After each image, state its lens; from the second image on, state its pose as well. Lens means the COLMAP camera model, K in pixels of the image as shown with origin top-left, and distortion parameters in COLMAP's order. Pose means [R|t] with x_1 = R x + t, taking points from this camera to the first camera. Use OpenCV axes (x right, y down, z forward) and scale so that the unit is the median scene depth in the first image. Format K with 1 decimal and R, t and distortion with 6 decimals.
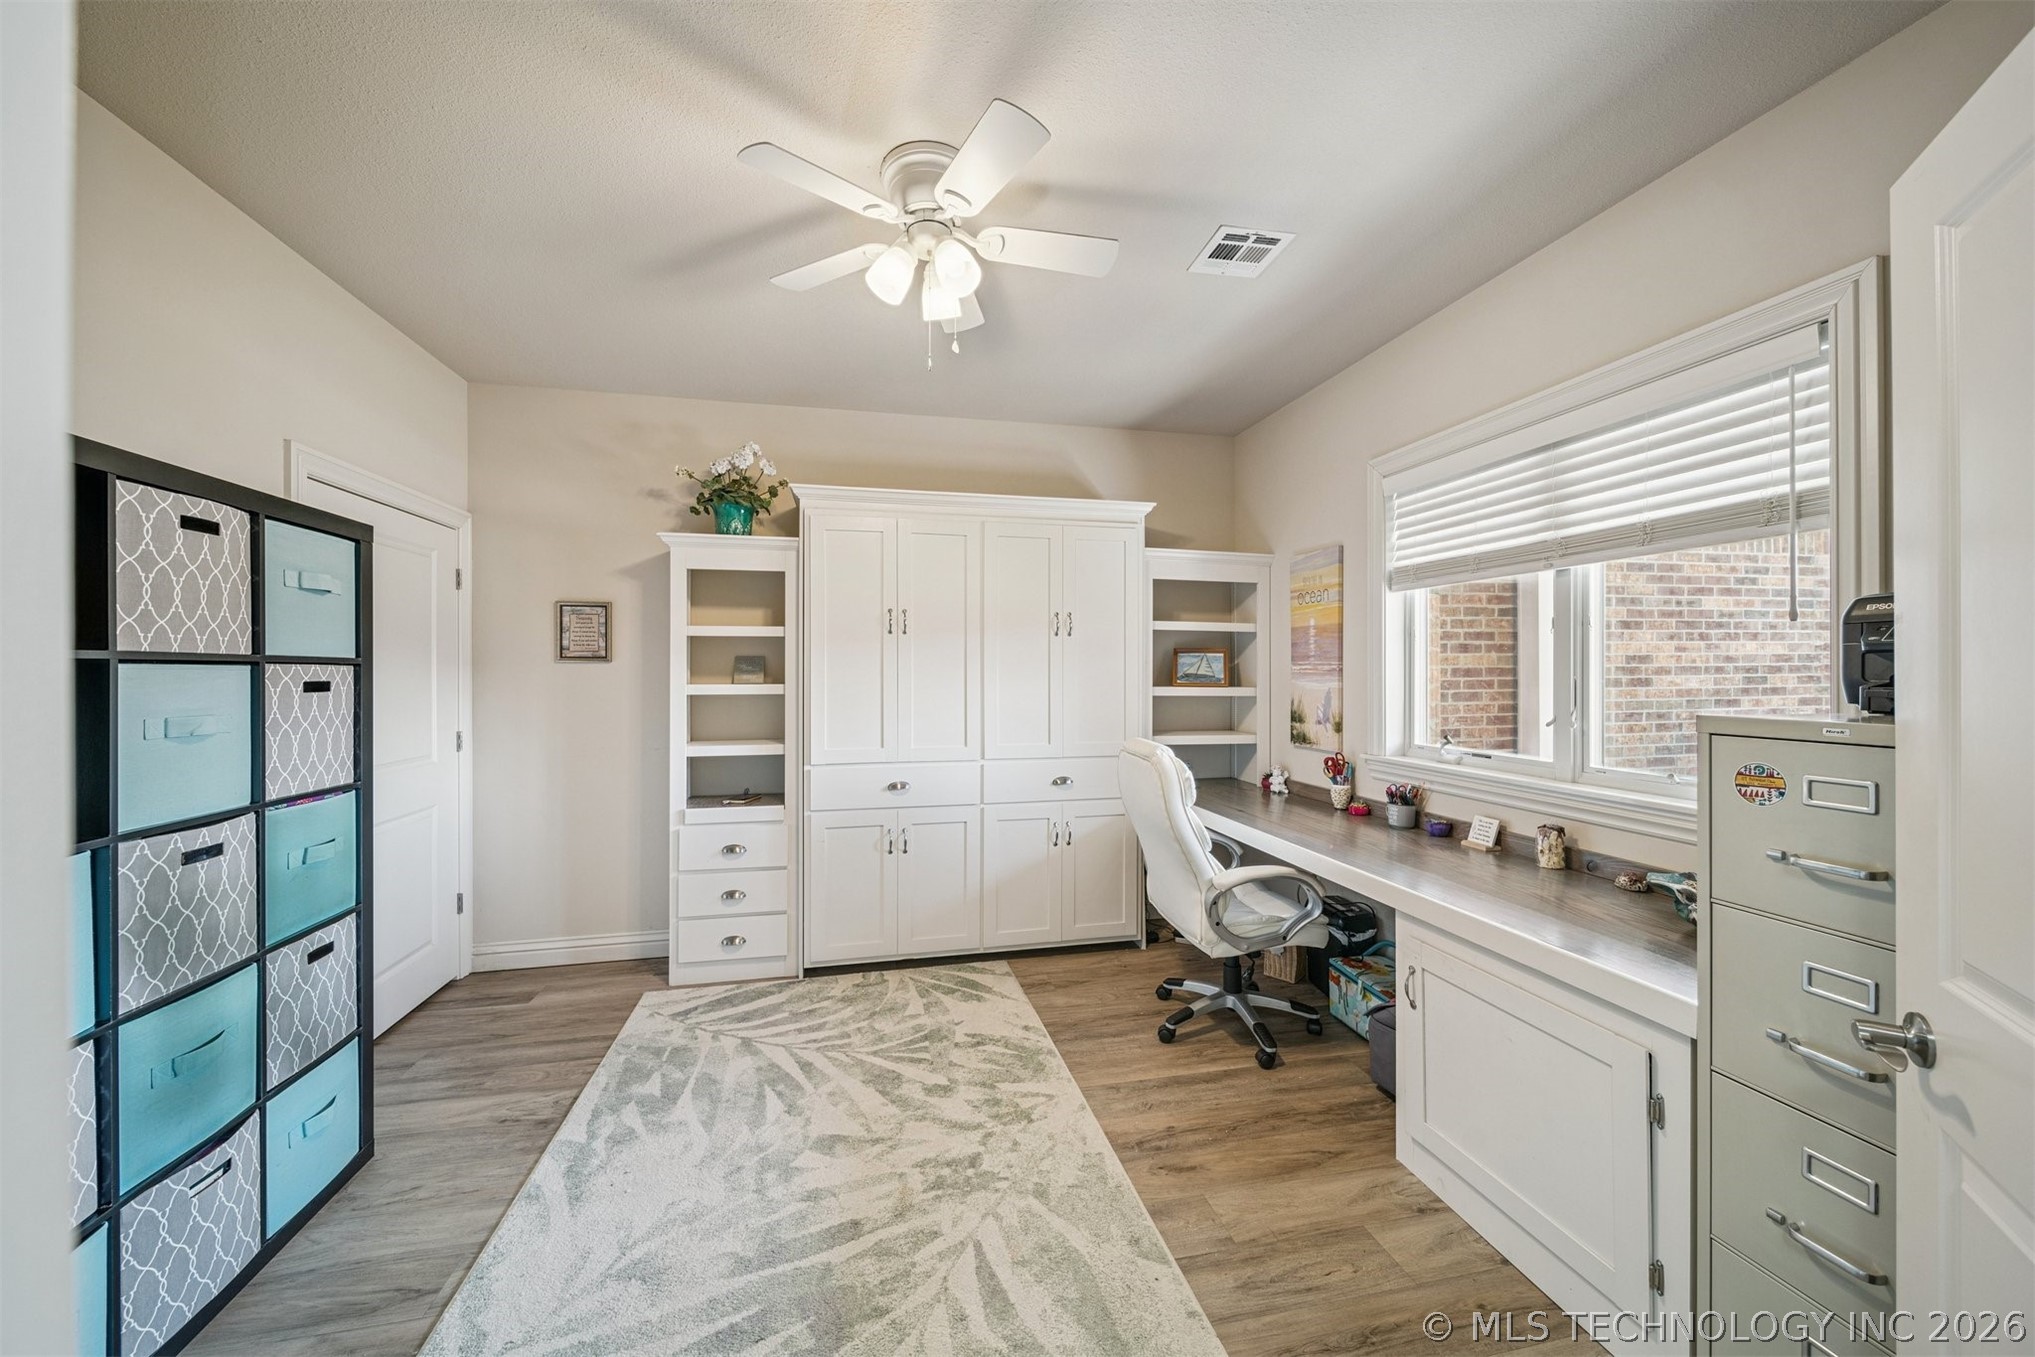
lens RADIAL K [[705.0, 0, 1017.5], [0, 705.0, 678.5], [0, 0, 1]] dist [-0.001255, -0.000275]
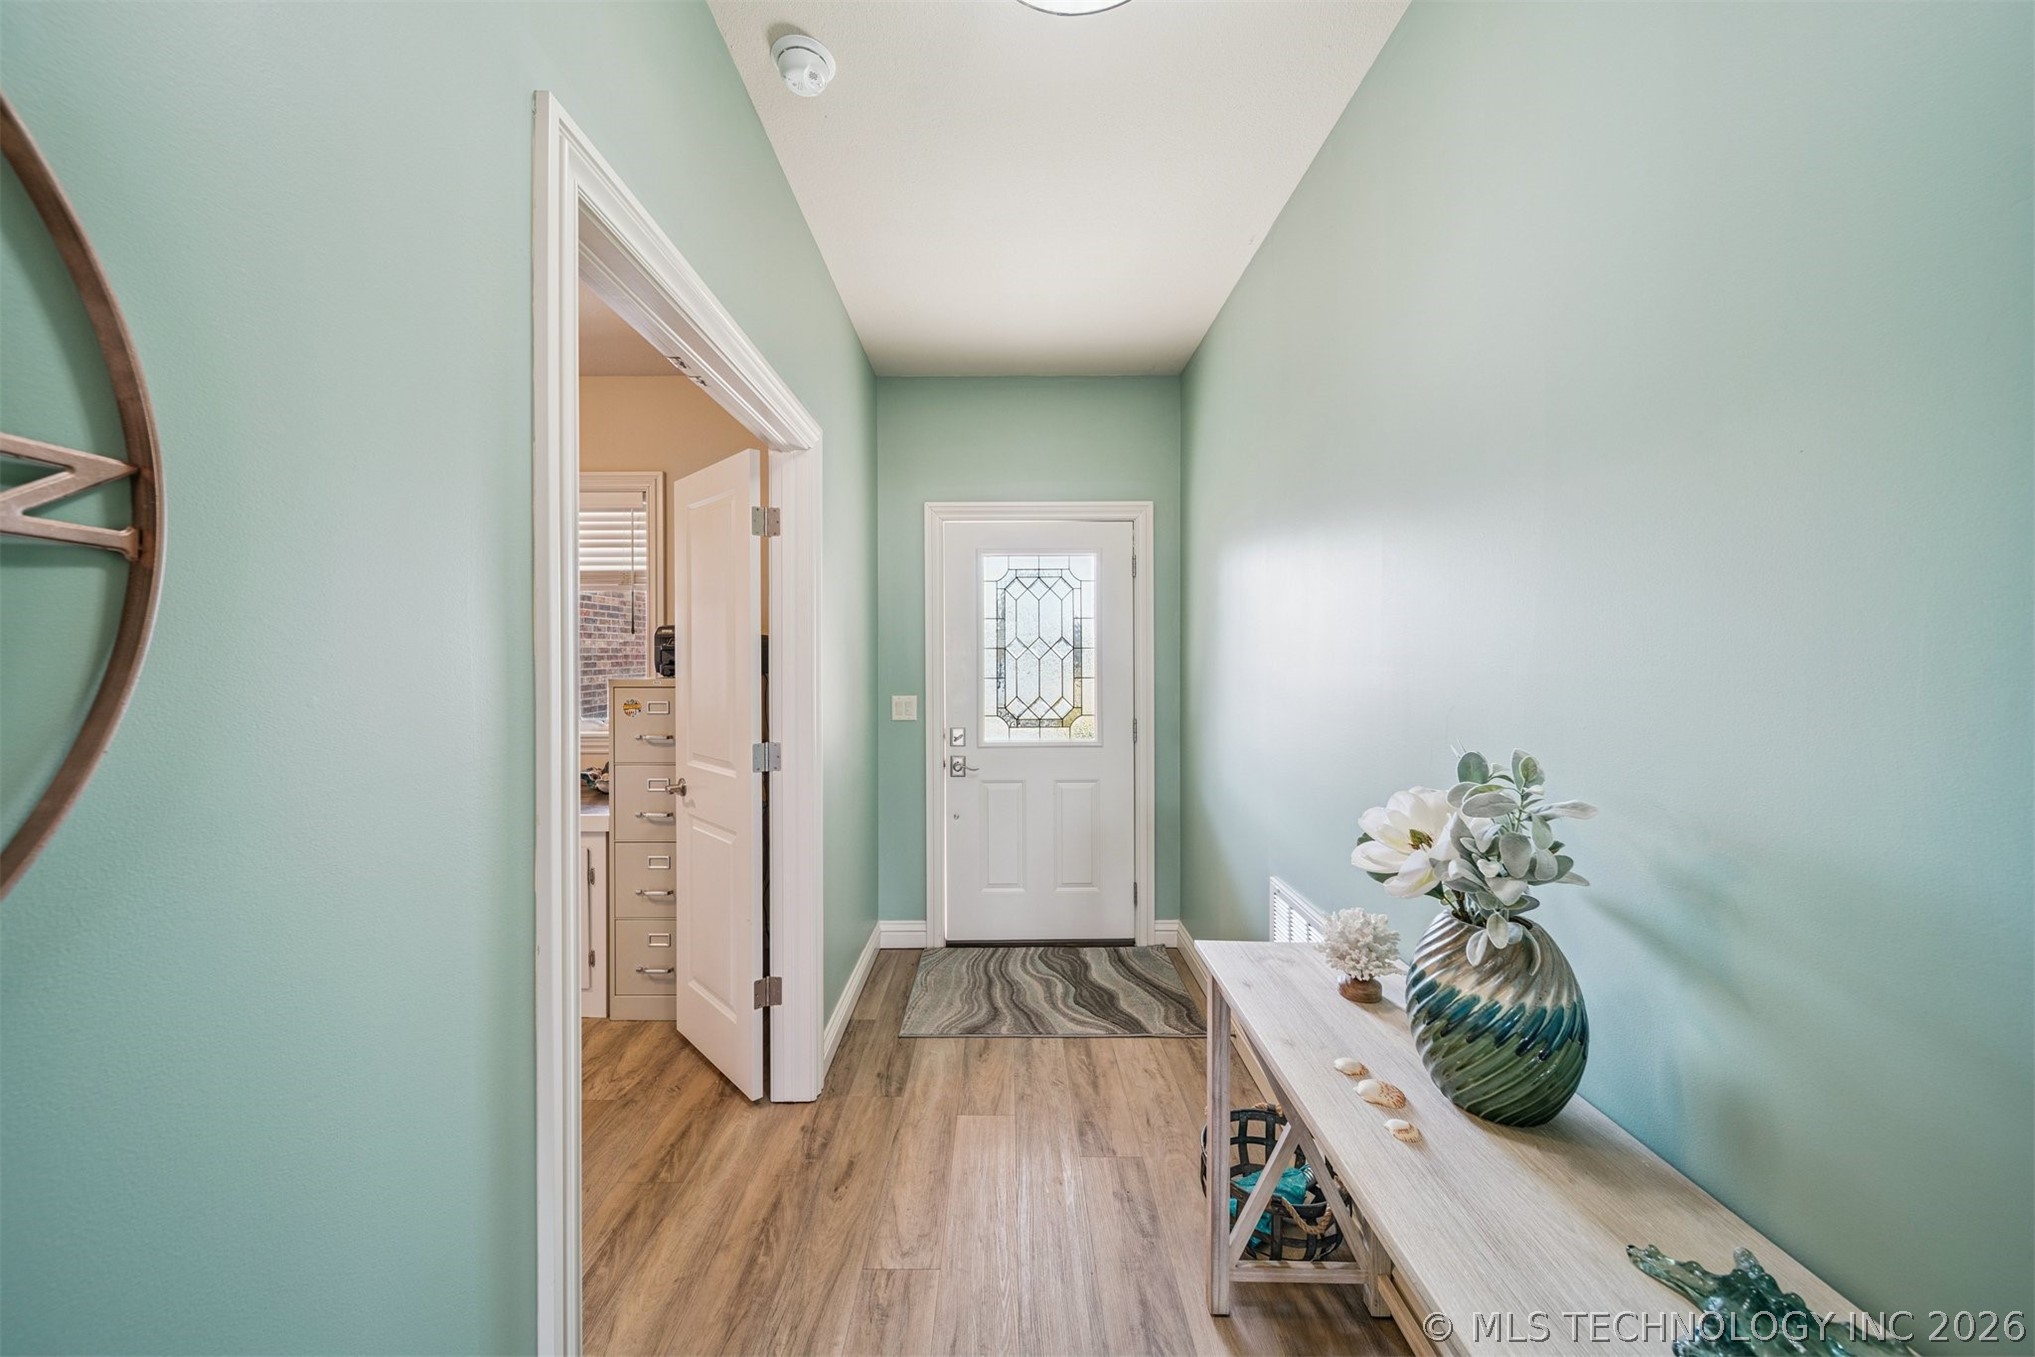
lens RADIAL K [[716.3, 0, 999.5], [0, 716.3, 666.8], [0, 0, 1]] dist [0.000749, 0.000141]
pose [[0.212902, -0.002289, 0.977071, -0.841699], [0.000608, 0.999997, 0.002210, 0.012488], [-0.977073, 0.000124, 0.212903, -0.574750]]
